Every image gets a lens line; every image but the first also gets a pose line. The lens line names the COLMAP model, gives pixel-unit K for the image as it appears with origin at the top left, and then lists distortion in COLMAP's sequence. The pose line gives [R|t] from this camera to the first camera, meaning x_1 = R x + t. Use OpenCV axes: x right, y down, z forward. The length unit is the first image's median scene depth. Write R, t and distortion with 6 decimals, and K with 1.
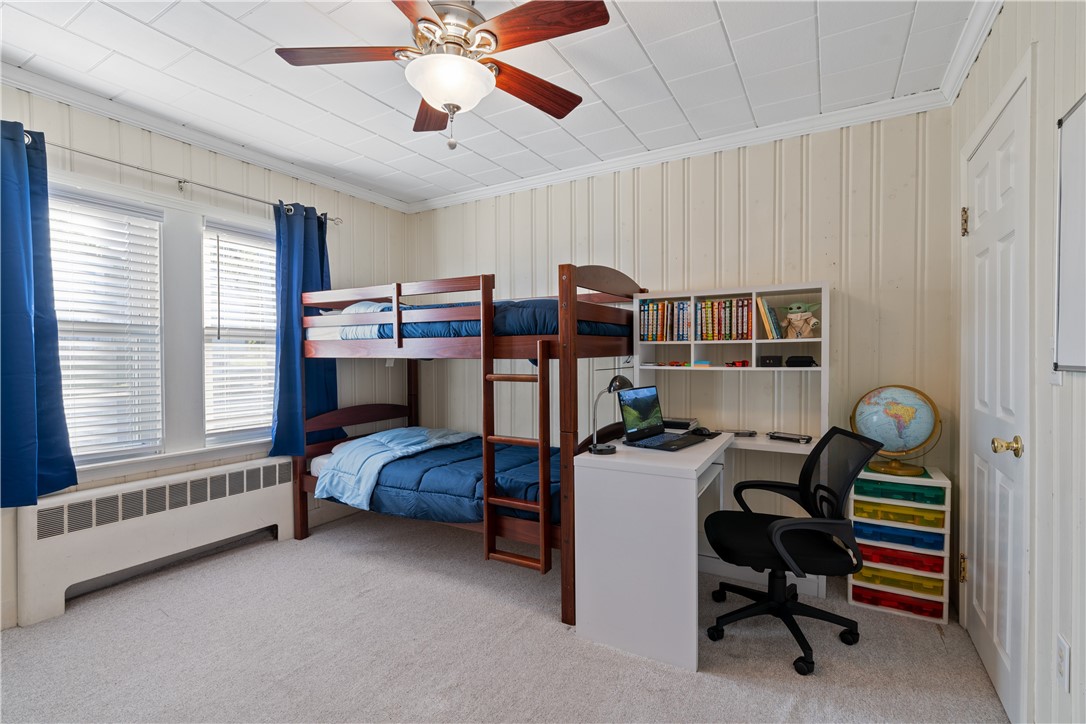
lens RADIAL K [[493.5, 0, 545.5], [0, 493.5, 359.2], [0, 0, 1]] dist [-0.002235, 0.000284]
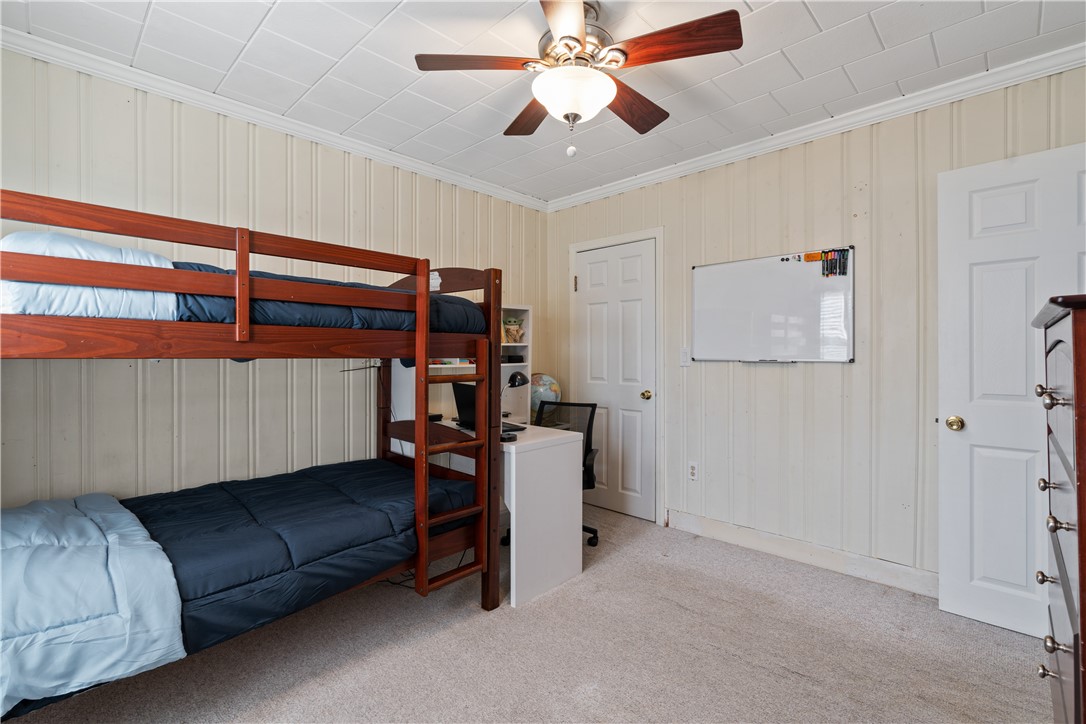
lens RADIAL K [[493.4, 0, 545.7], [0, 493.4, 350.3], [0, 0, 1]] dist [-0.004433, 0.000627]
pose [[0.236361, 0.010404, 0.971610, -0.859385], [0.003404, 0.999928, -0.011536, -0.003819], [-0.971659, 0.006034, 0.236309, 0.575192]]
